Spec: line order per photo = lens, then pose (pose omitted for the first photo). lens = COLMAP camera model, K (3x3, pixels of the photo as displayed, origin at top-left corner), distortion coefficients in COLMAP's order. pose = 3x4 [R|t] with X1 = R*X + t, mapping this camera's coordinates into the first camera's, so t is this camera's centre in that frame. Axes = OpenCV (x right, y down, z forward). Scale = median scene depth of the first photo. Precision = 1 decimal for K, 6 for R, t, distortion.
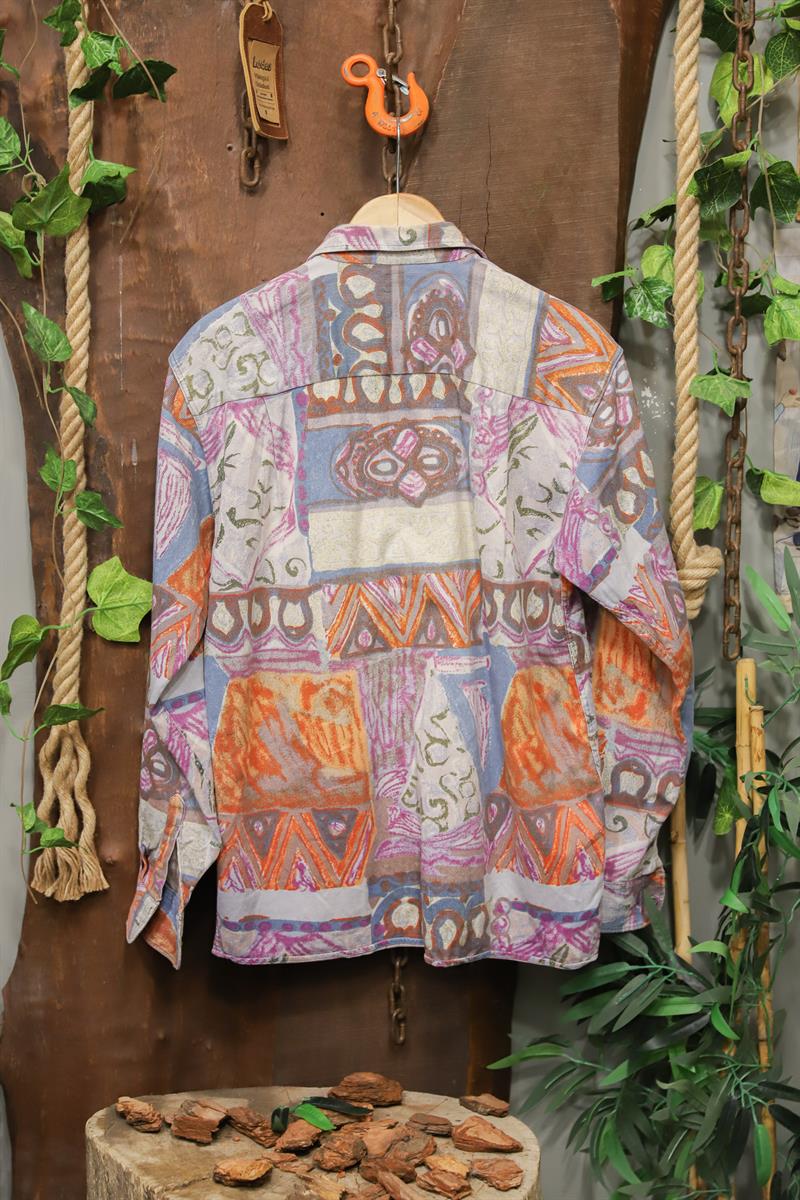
lens RADIAL K [[2302.1, 0, 397.0], [0, 2302.1, 597.9], [0, 0, 1]] dist [0.062125, 0.000000]
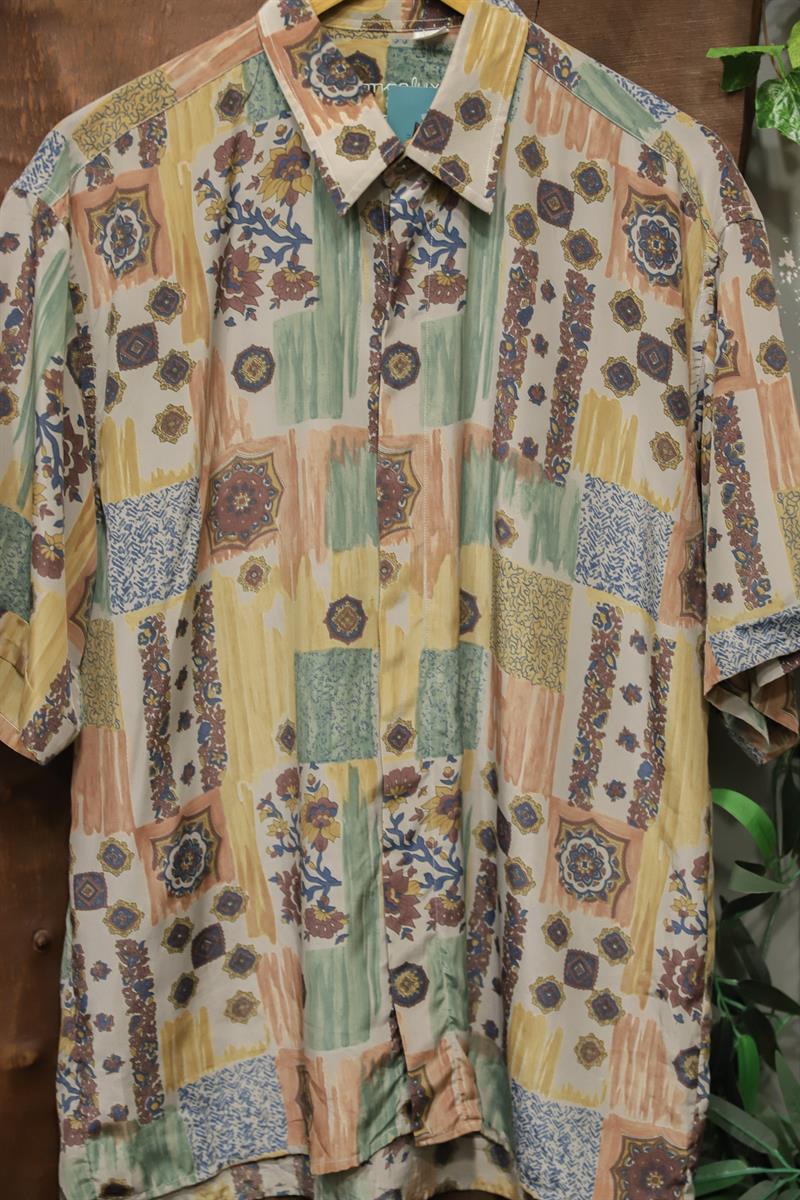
lens RADIAL K [[2306.7, 0, 411.0], [0, 2306.7, 602.9], [0, 0, 1]] dist [0.024065, 0.000000]
pose [[0.999875, 0.012042, 0.010293, 0.000144], [-0.012177, 0.999839, 0.013183, -0.002316], [-0.010132, -0.013306, 0.999860, 0.370207]]
